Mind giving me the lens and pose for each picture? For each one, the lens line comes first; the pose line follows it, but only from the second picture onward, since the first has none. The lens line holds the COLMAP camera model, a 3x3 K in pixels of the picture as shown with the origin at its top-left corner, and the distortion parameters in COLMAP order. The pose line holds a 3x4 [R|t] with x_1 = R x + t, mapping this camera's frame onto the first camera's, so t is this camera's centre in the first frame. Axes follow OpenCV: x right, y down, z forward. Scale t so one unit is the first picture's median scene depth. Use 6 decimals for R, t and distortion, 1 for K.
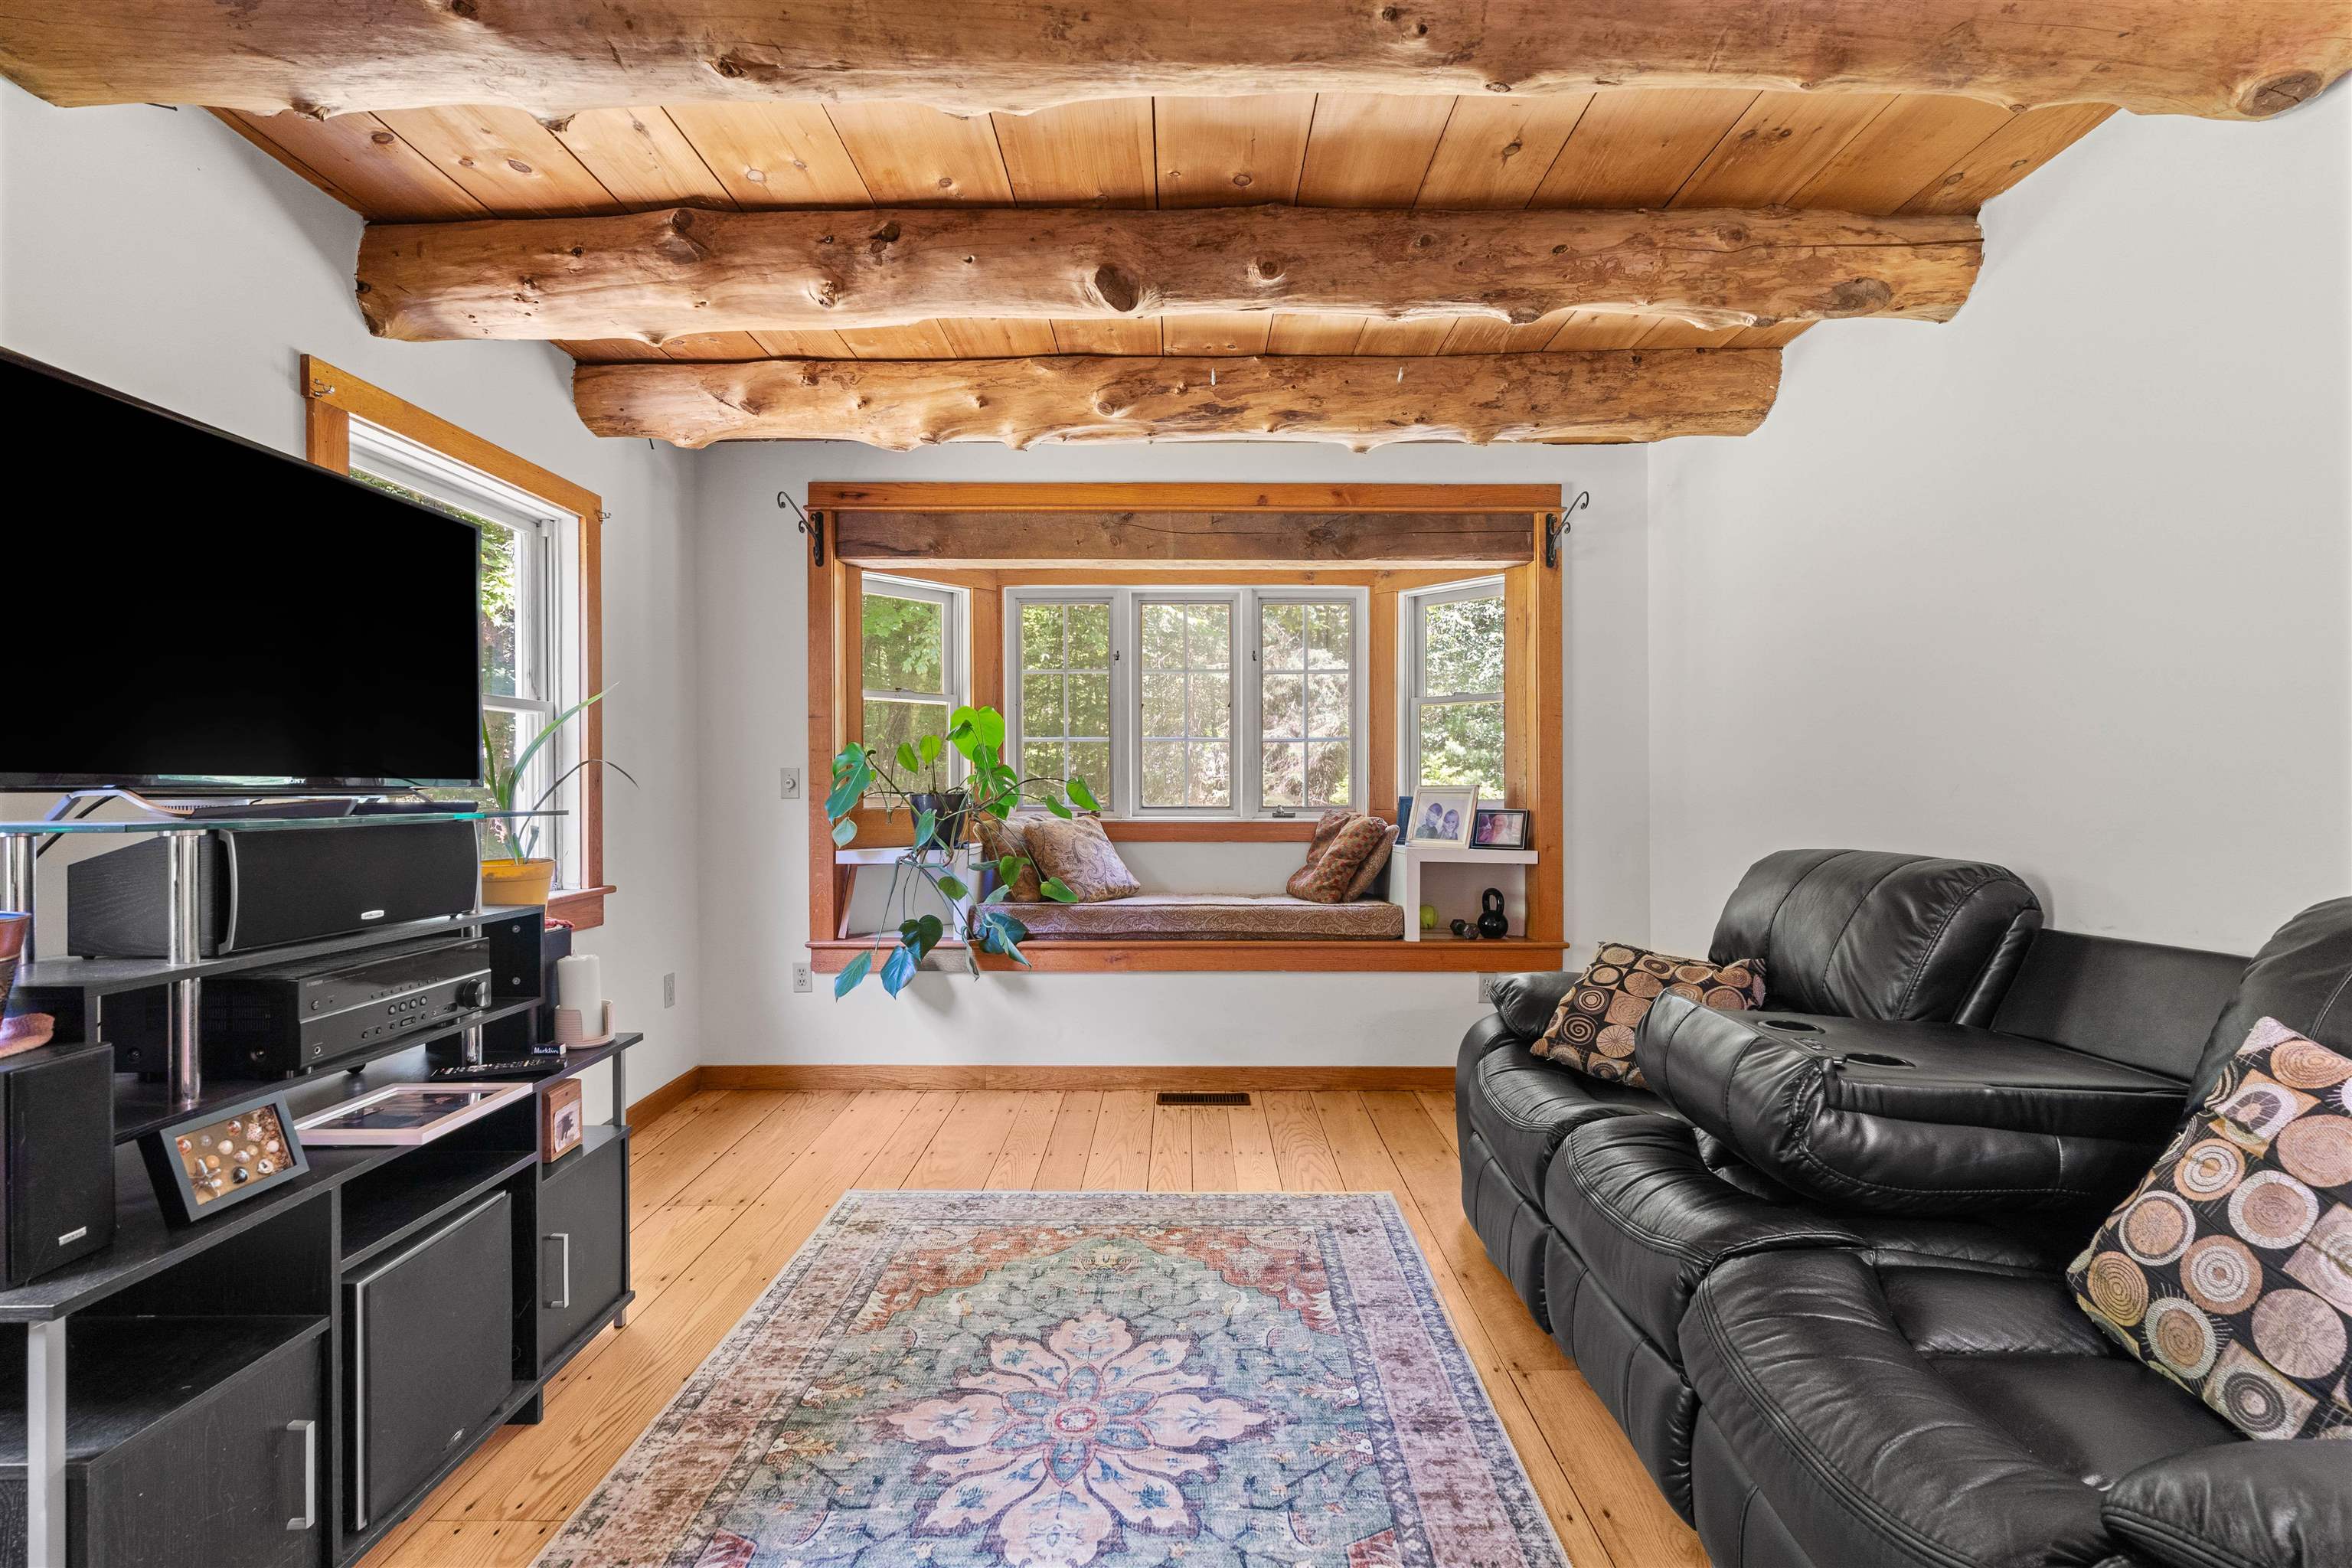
lens RADIAL K [[1065.2, 0, 1179.2], [0, 1065.2, 787.8], [0, 0, 1]] dist [-0.011303, 0.003701]
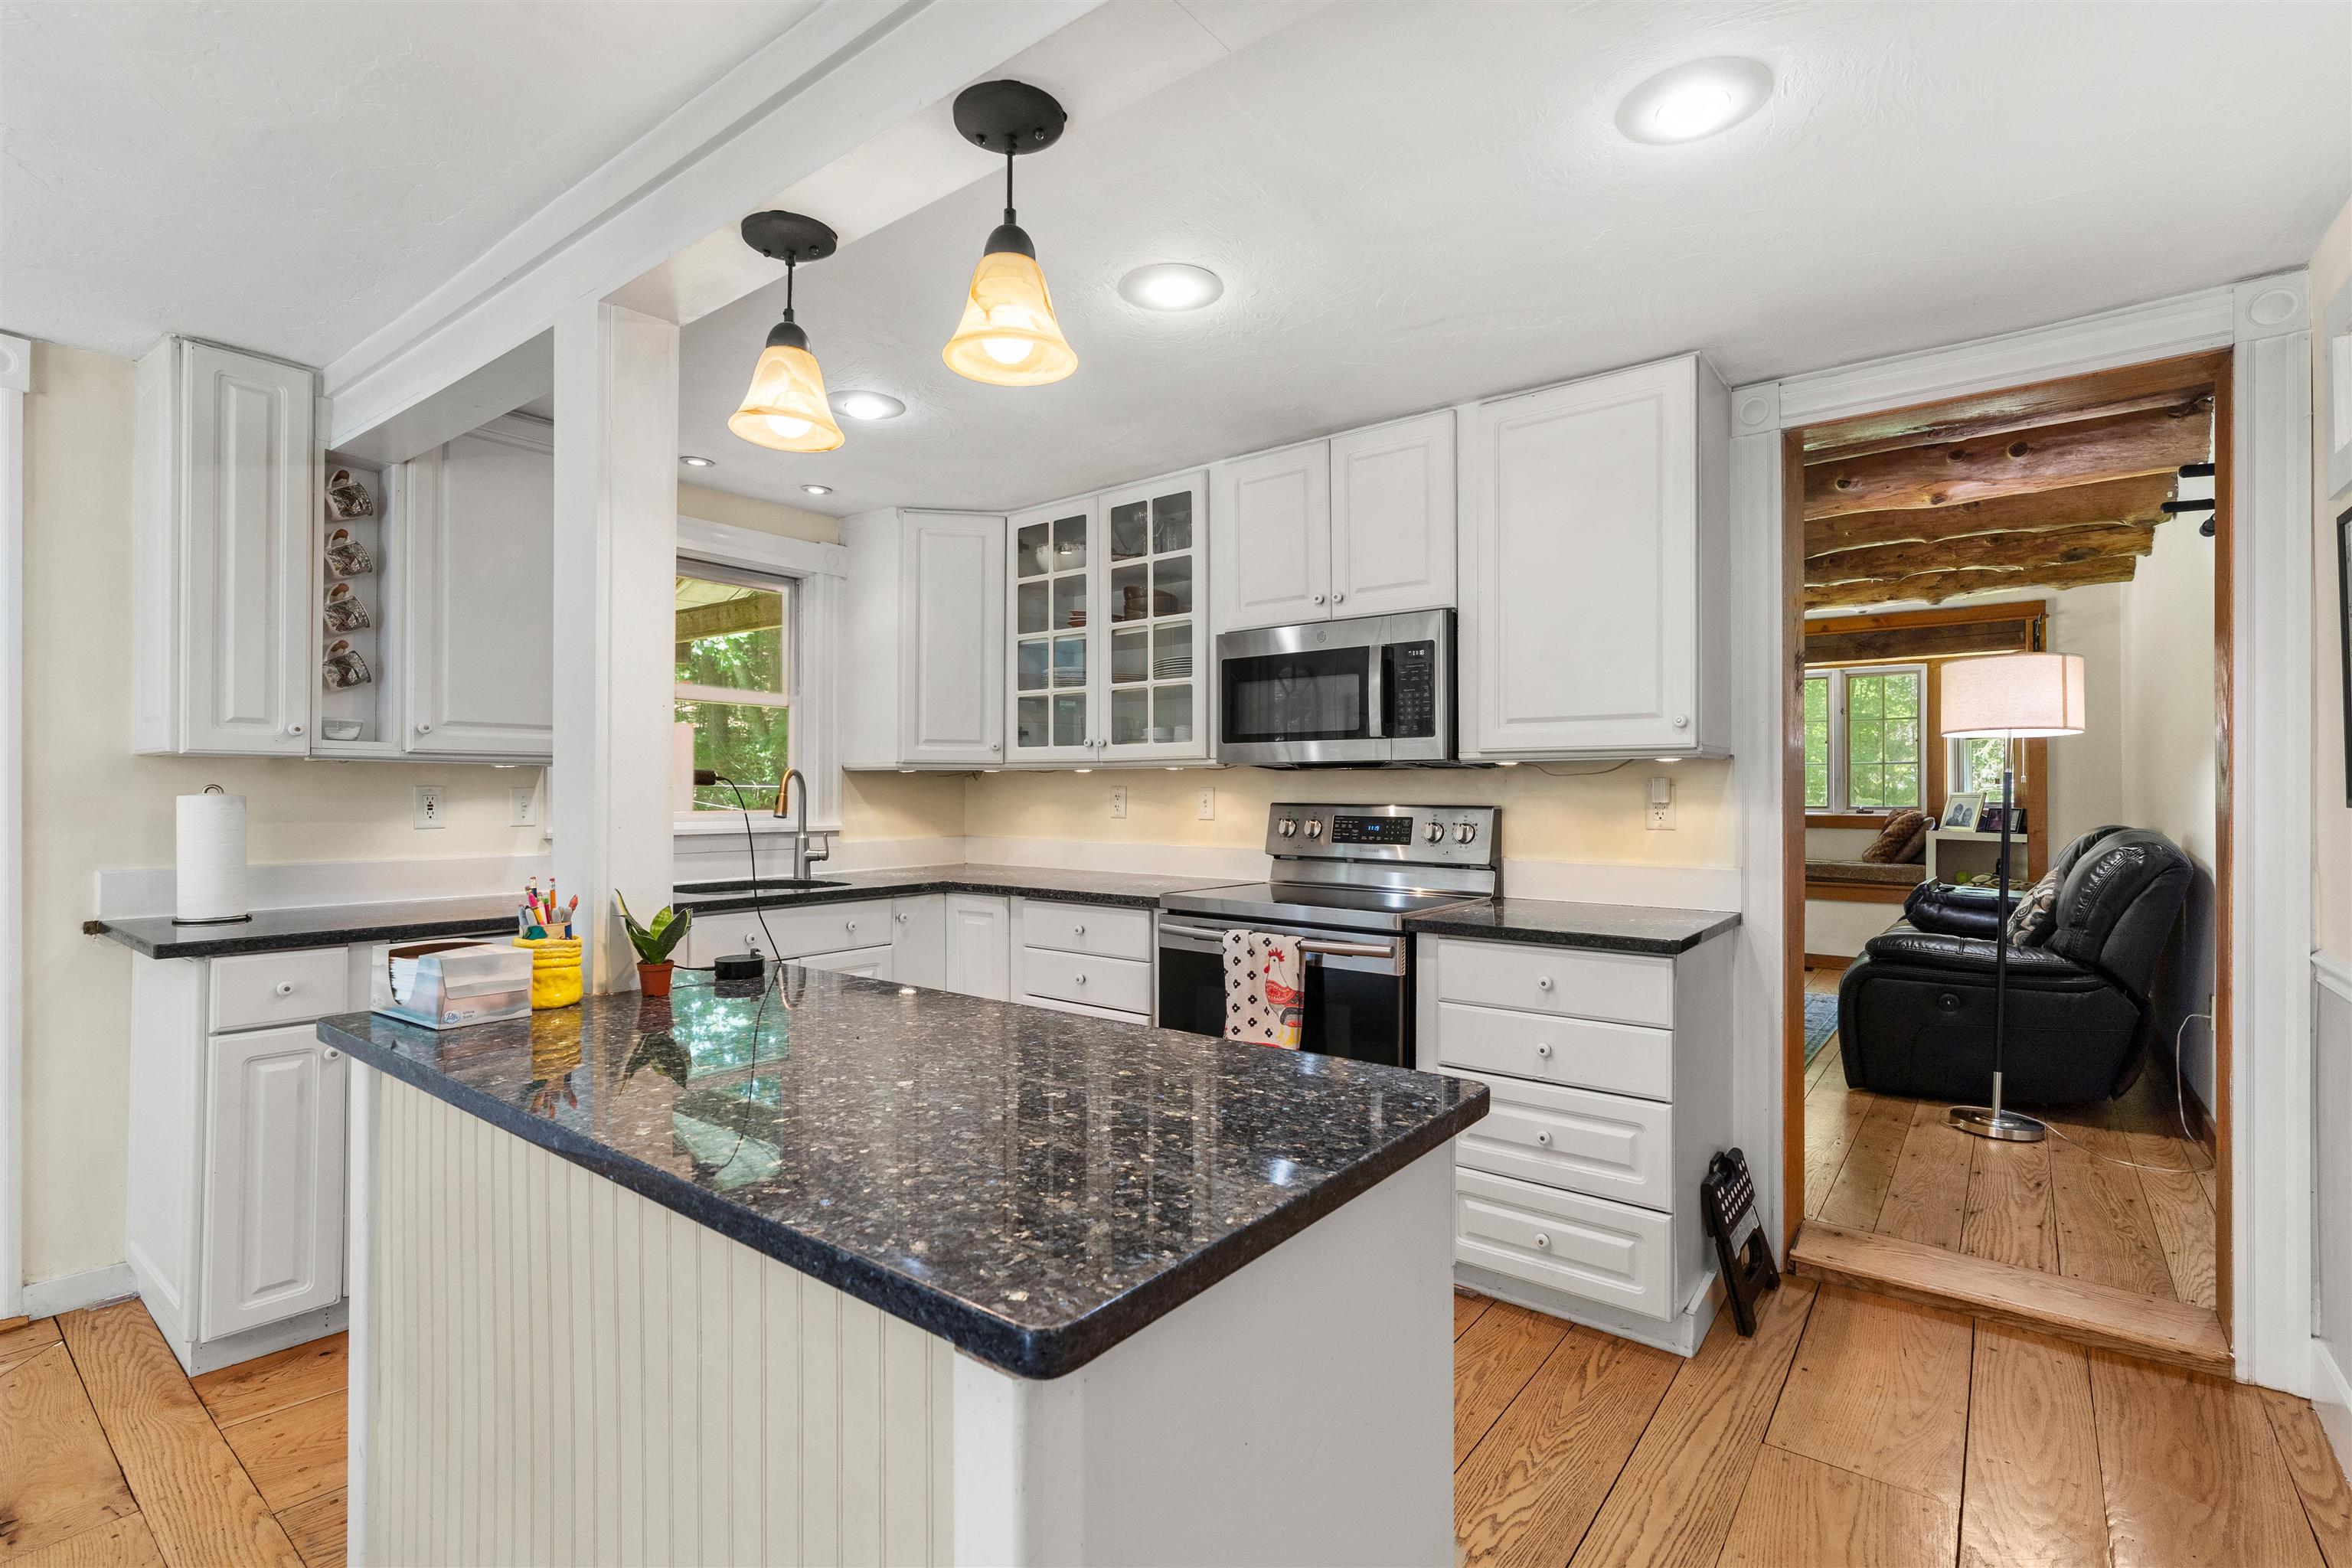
lens RADIAL K [[1065.2, 0, 1183.4], [0, 1065.2, 794.5], [0, 0, 1]] dist [-0.011303, 0.003701]
pose [[0.786517, -0.001653, -0.617567, 0.525233], [0.001462, 0.999999, -0.000814, 0.000097], [0.617567, -0.000263, 0.786518, -1.633649]]
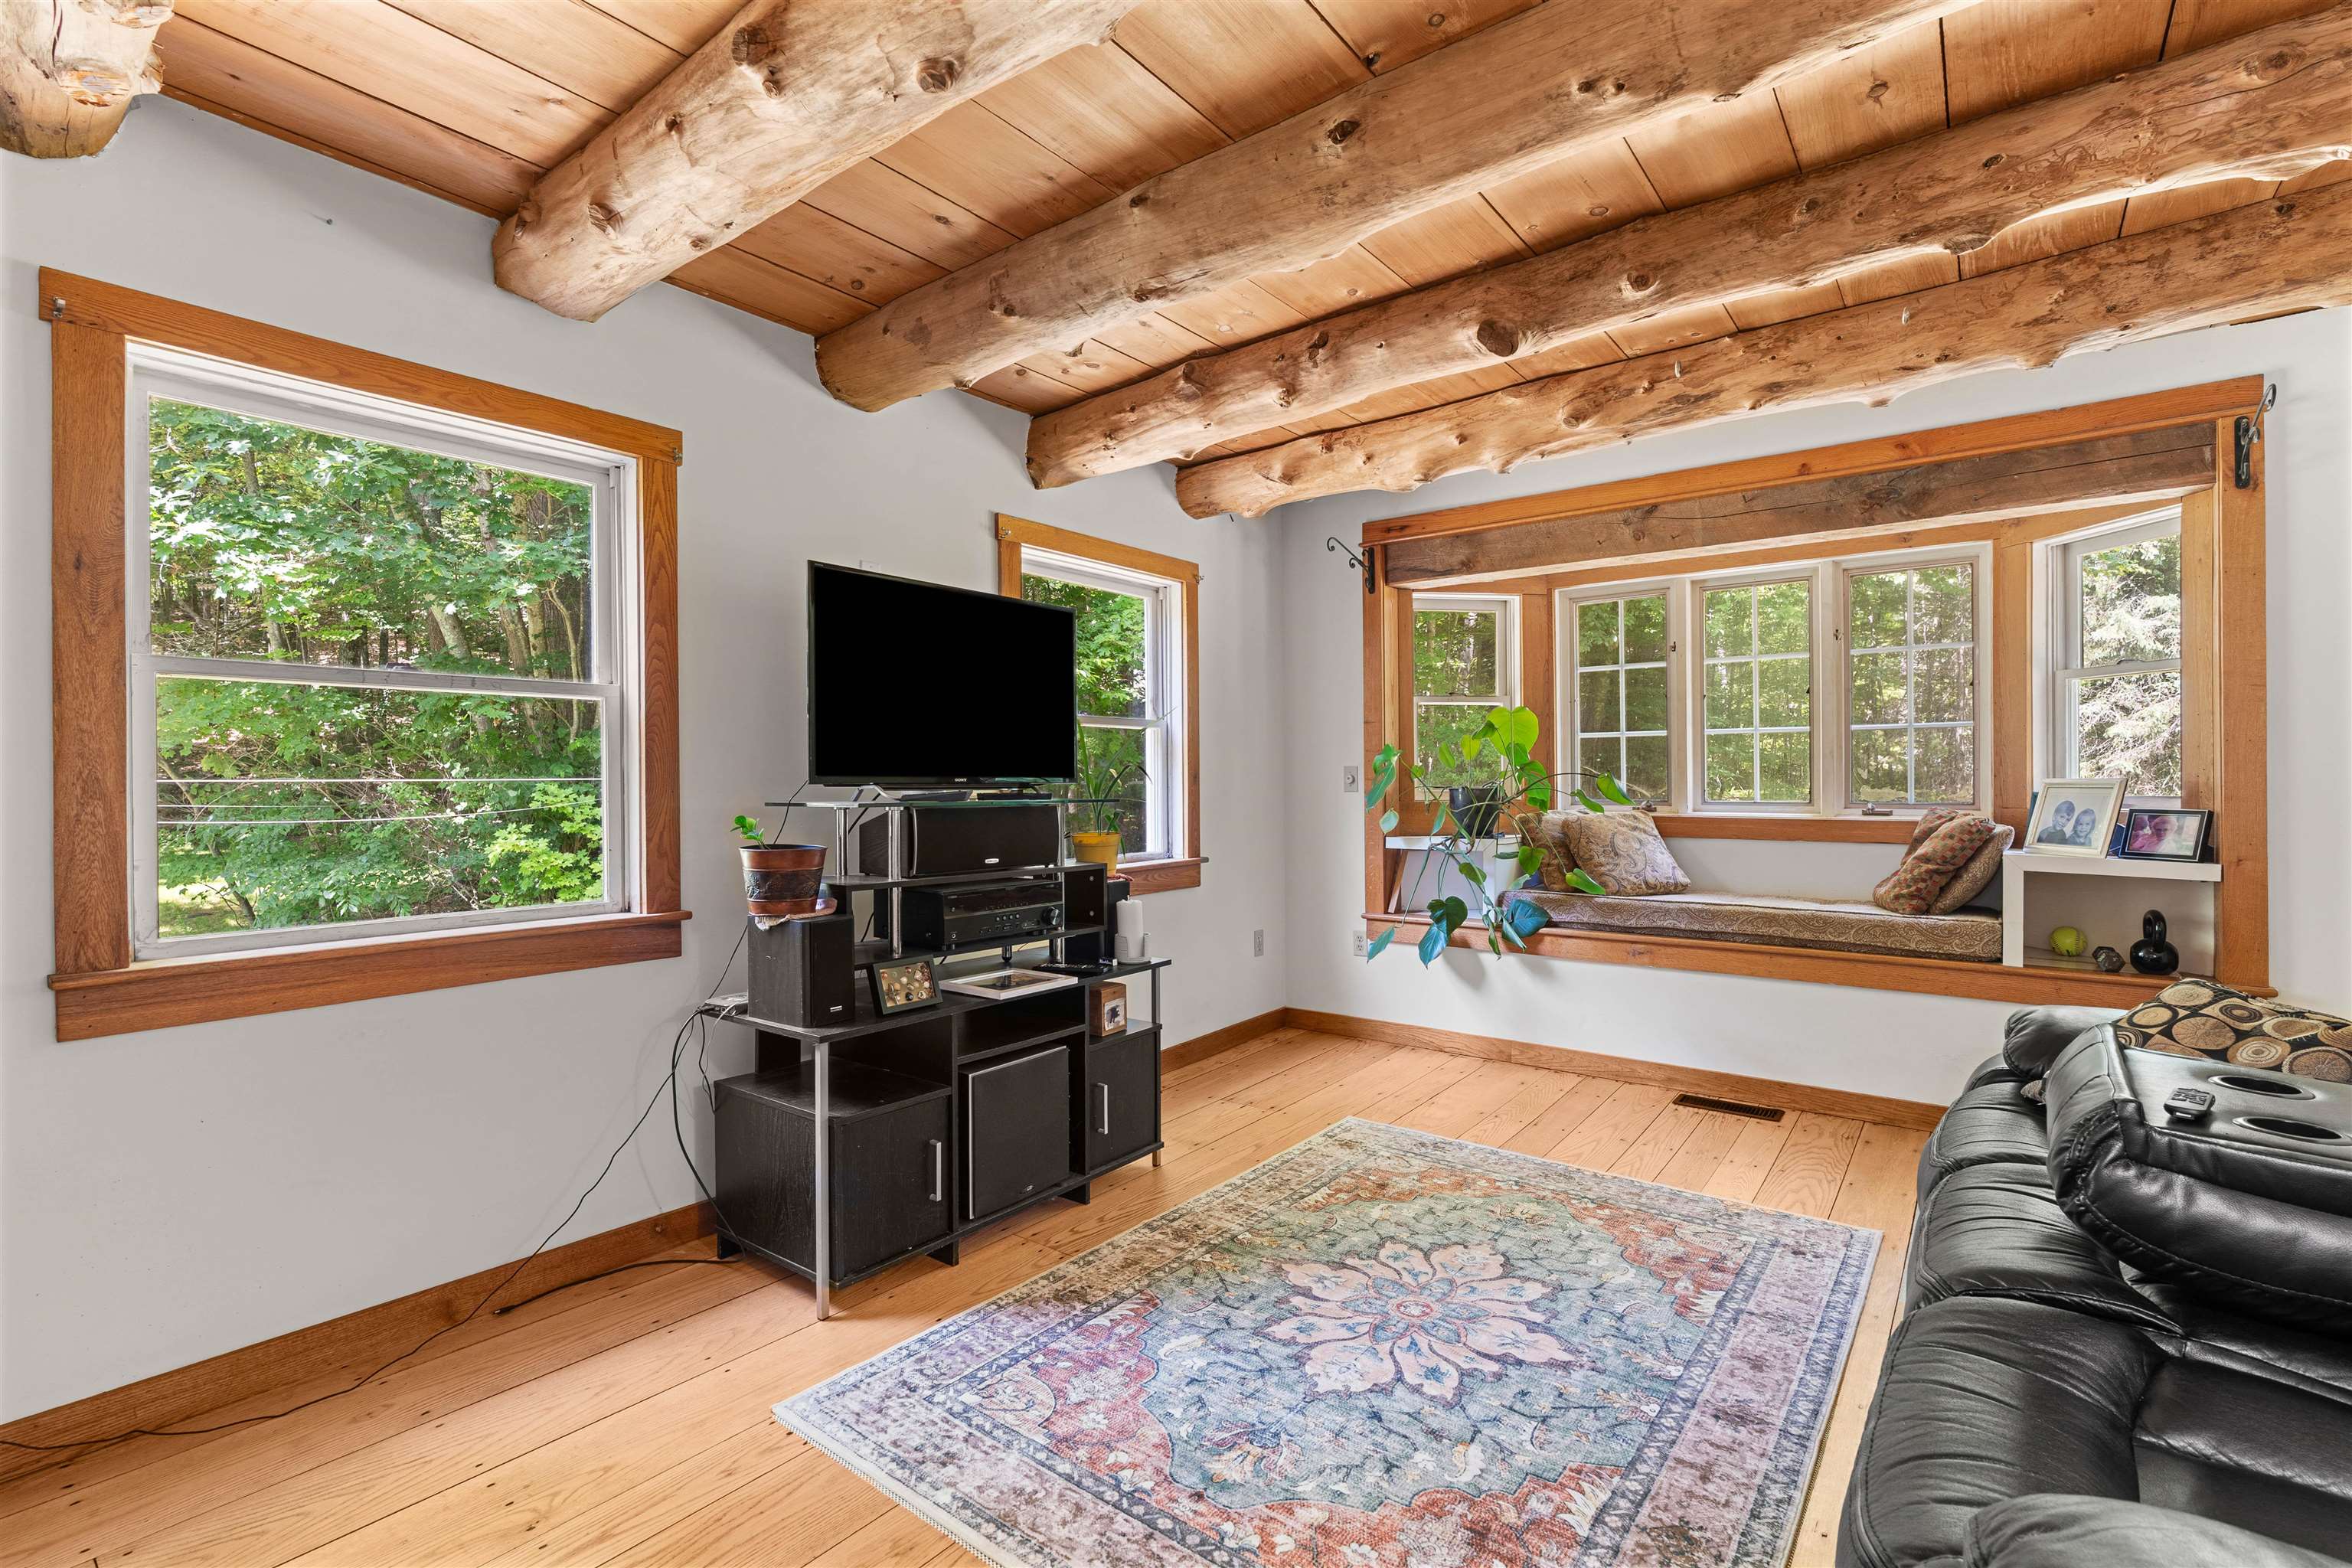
lens RADIAL K [[1065.2, 0, 1172.0], [0, 1065.2, 783.0], [0, 0, 1]] dist [-0.011303, 0.003701]
pose [[0.783721, -0.001228, -0.621112, 0.355282], [0.001867, 0.999998, 0.000378, -0.000823], [0.621110, -0.001456, 0.783722, -0.091571]]
